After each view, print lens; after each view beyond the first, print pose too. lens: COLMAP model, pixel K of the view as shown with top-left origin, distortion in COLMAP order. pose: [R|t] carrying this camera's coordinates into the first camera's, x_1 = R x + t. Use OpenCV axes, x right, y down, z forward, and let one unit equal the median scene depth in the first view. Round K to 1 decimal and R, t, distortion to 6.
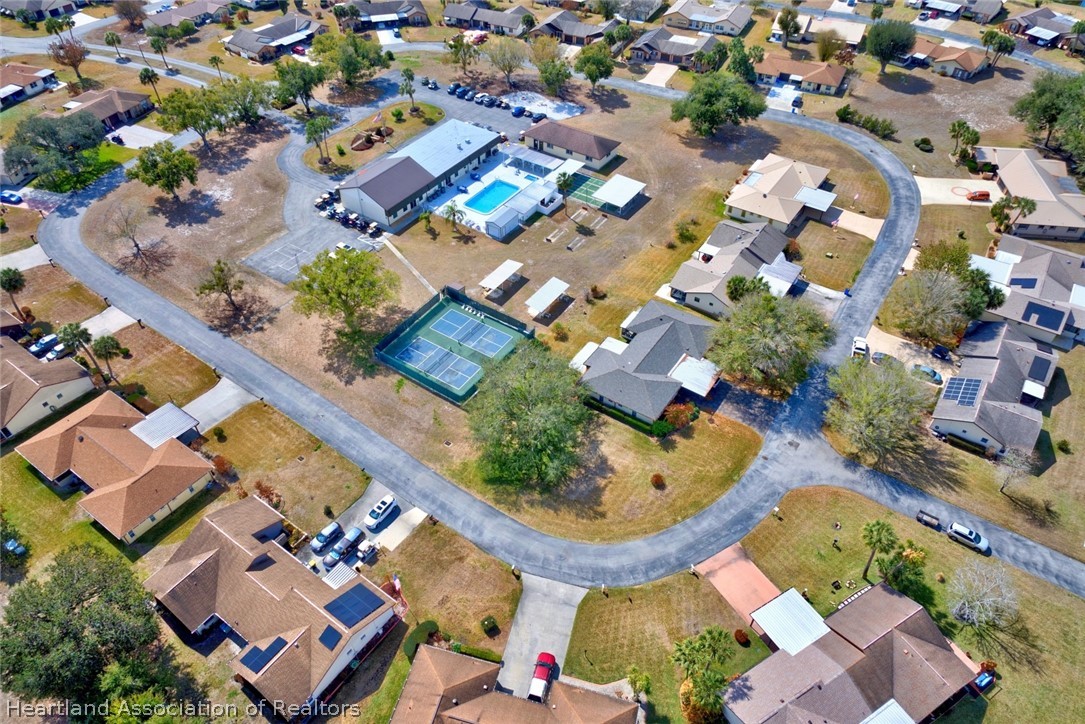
lens RADIAL K [[723.4, 0, 542.3], [0, 723.4, 361.2], [0, 0, 1]] dist [0.047364, -0.008589]
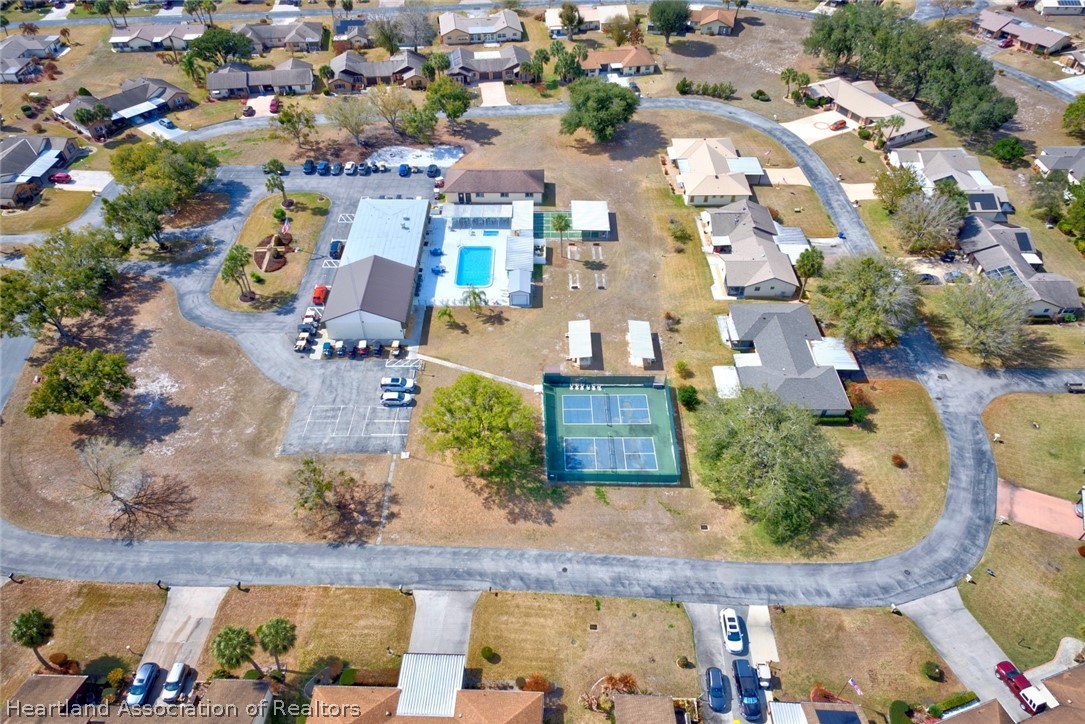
lens RADIAL K [[723.4, 0, 542.7], [0, 723.4, 360.1], [0, 0, 1]] dist [0.047364, -0.008589]
pose [[0.830603, -0.389673, 0.397812, -0.413184], [0.390086, 0.916964, 0.083732, -0.167384], [-0.397407, 0.085633, 0.913638, 0.161869]]
